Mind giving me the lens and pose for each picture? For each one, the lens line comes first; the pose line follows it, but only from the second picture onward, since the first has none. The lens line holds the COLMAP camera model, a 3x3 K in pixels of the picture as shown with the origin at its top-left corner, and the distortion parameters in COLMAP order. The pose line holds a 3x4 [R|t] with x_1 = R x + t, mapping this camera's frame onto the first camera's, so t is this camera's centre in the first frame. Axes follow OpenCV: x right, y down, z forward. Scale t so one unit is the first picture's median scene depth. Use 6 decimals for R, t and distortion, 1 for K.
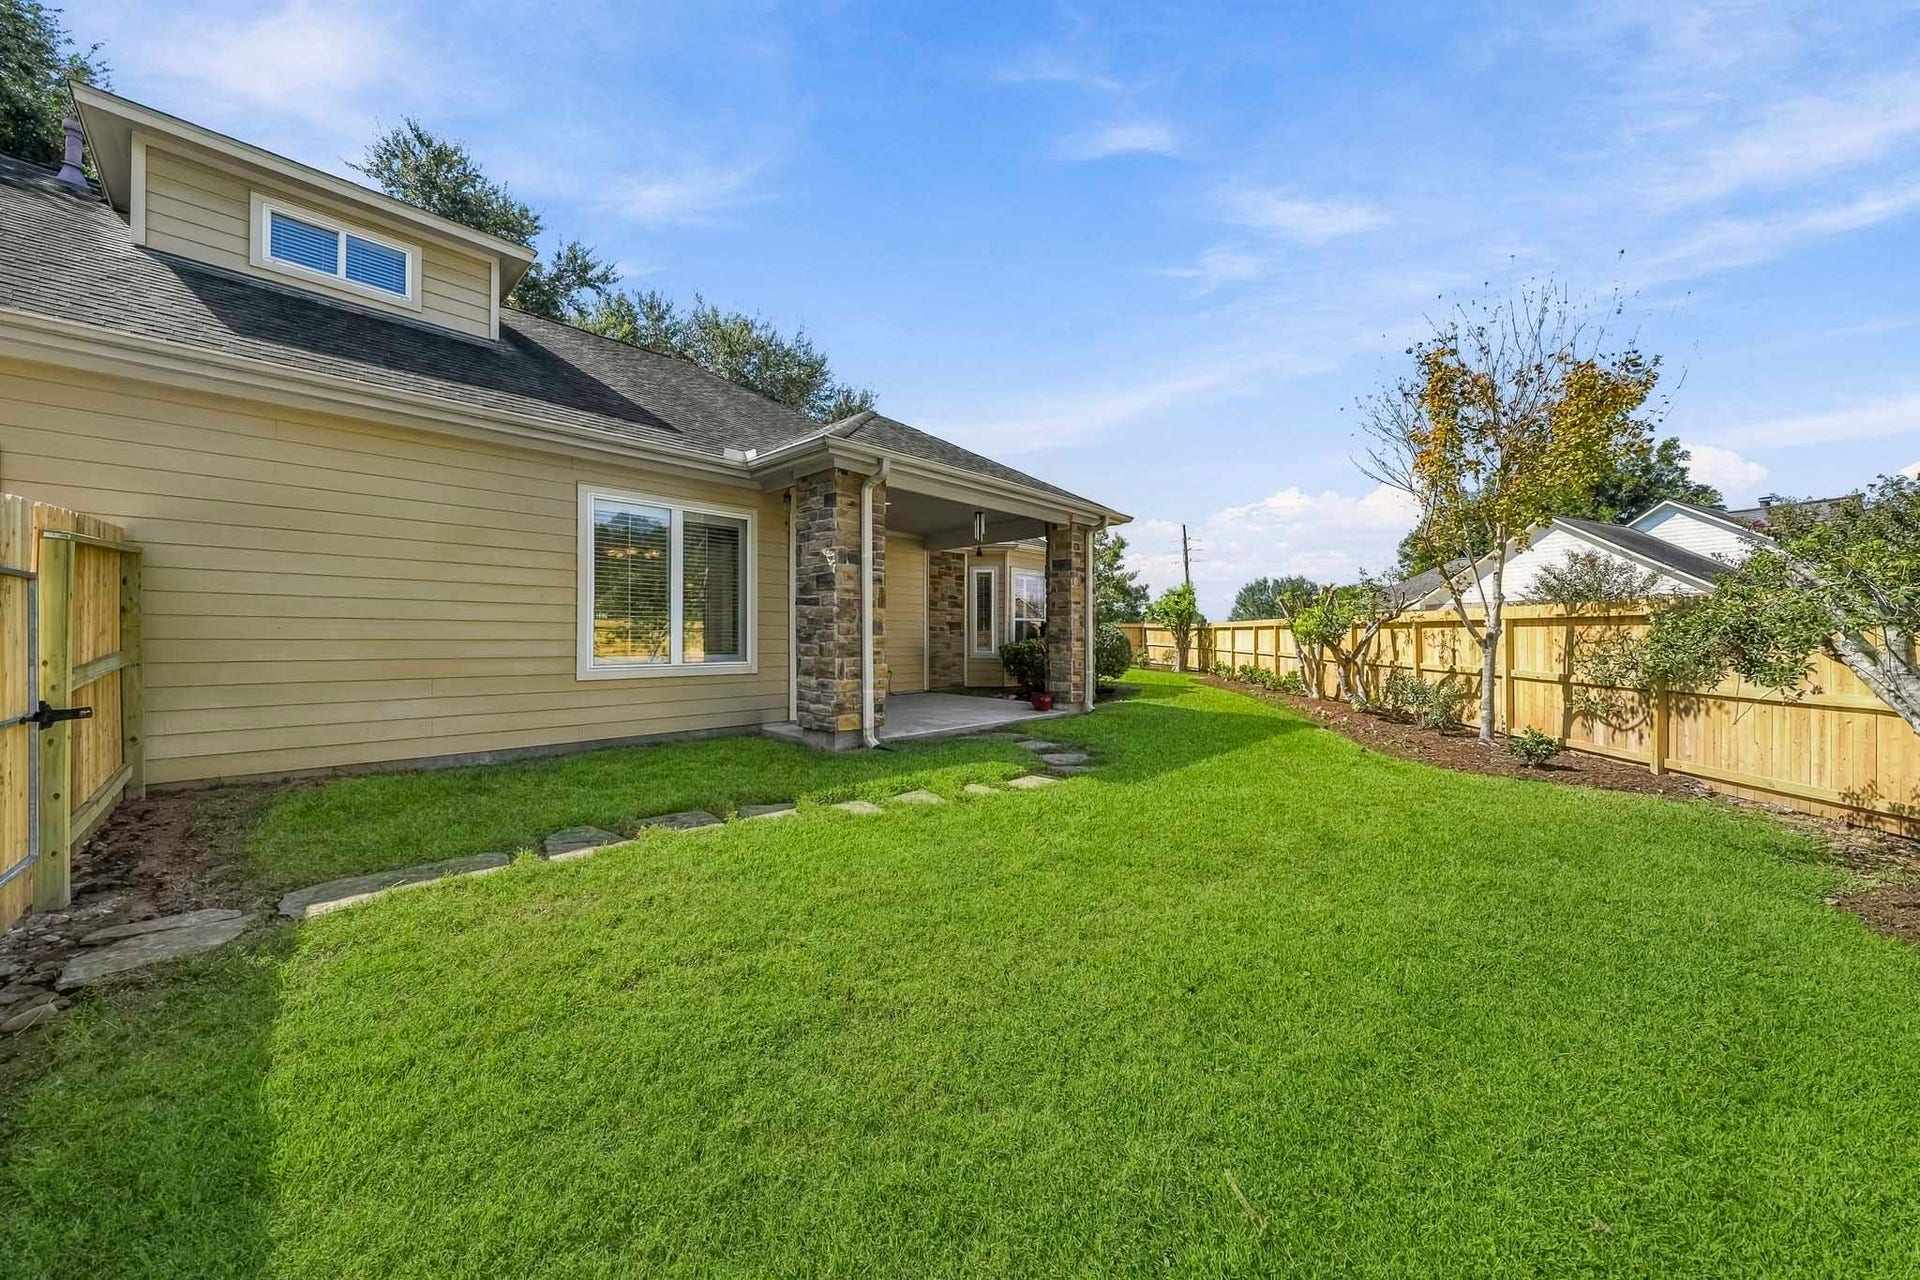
lens RADIAL K [[757.5, 0, 960.0], [0, 757.5, 640.0], [0, 0, 1]] dist [0.000528, 0.000172]
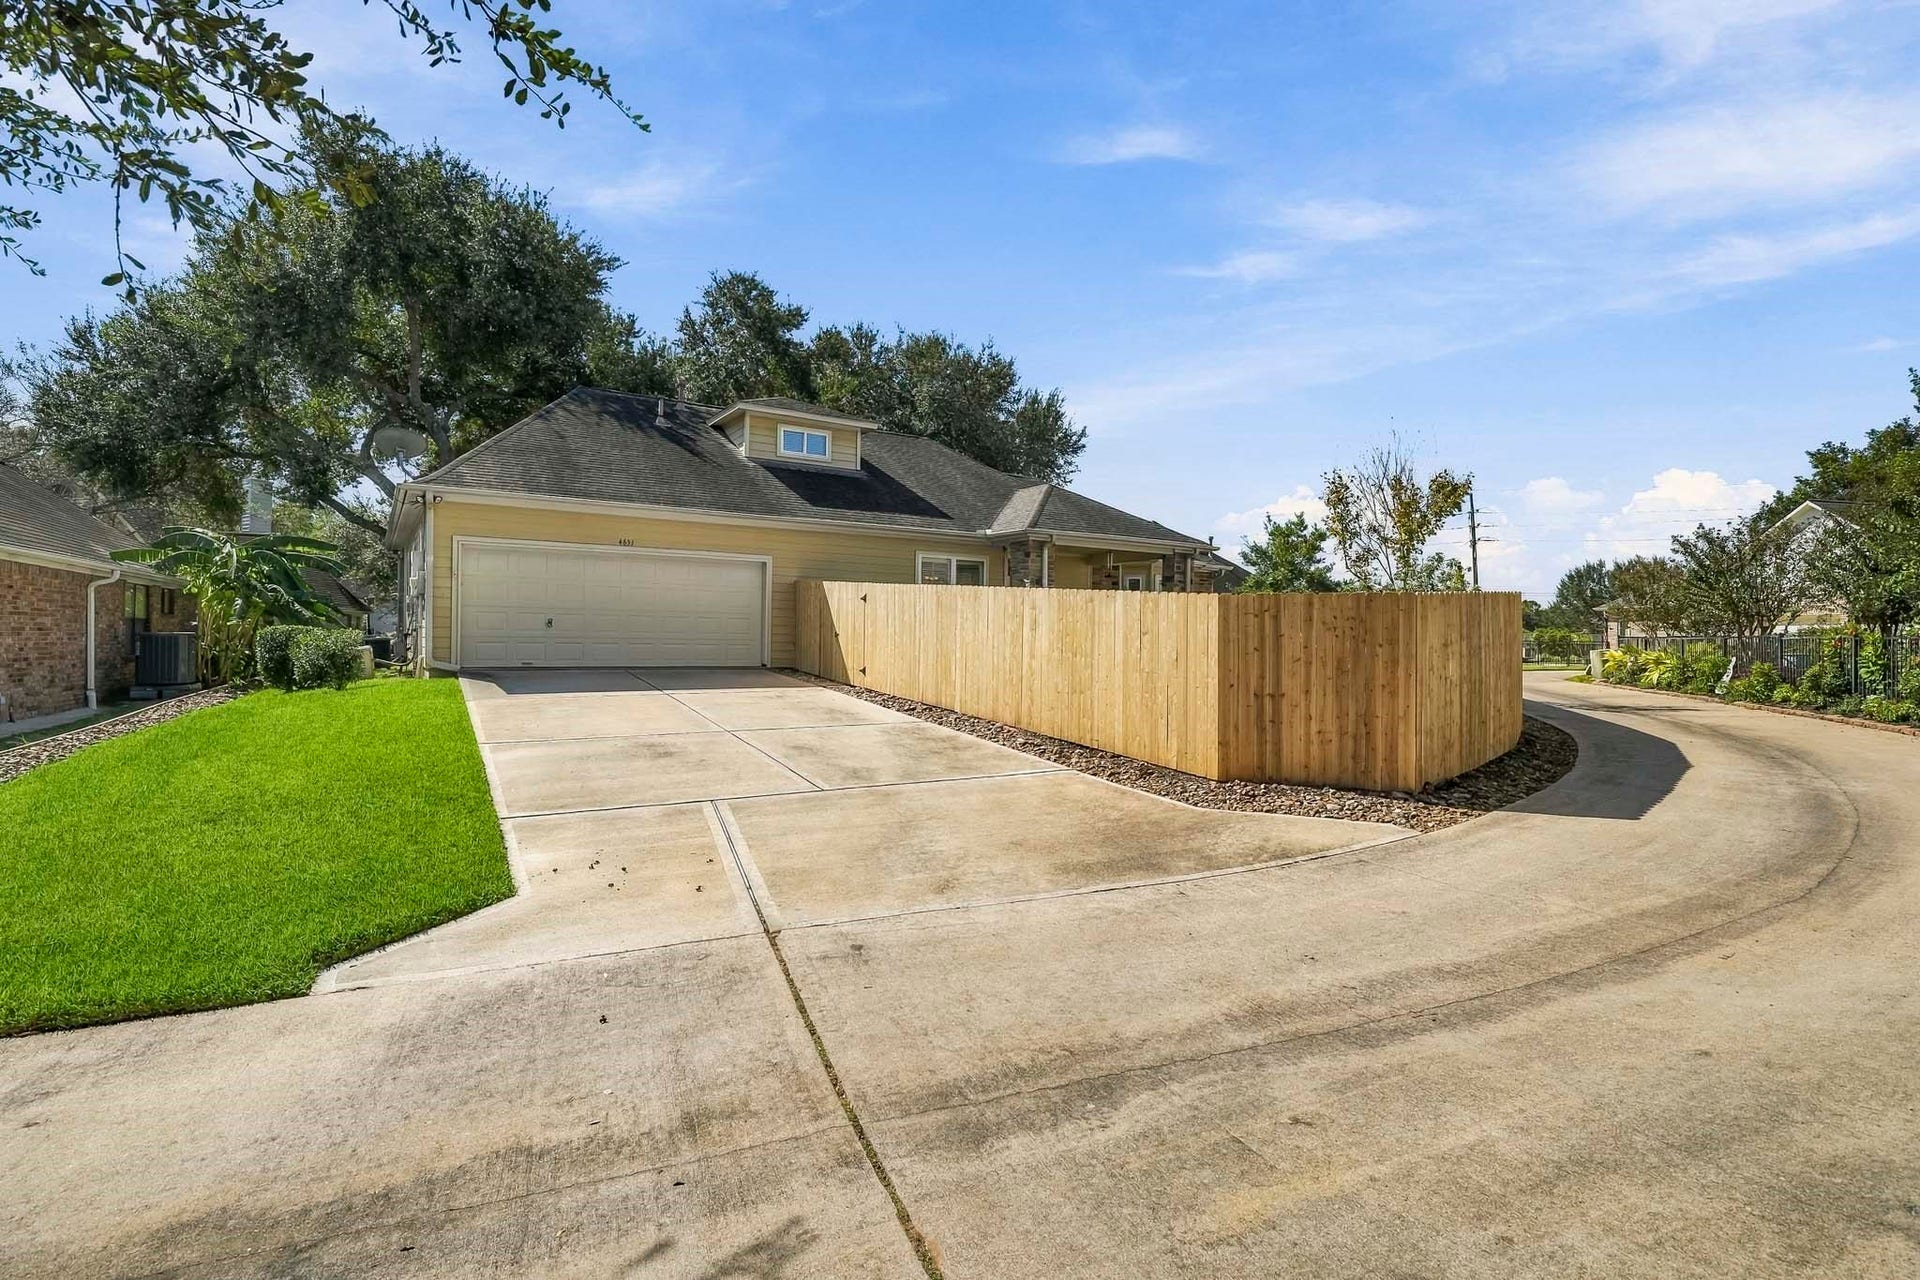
lens RADIAL K [[762.6, 0, 962.6], [0, 762.6, 634.5], [0, 0, 1]] dist [0.001367, 0.000194]
pose [[0.971931, 0.011665, -0.234975, 0.090437], [-0.012450, 0.999921, -0.001855, 0.023987], [0.234935, 0.004728, 0.972000, -0.648522]]
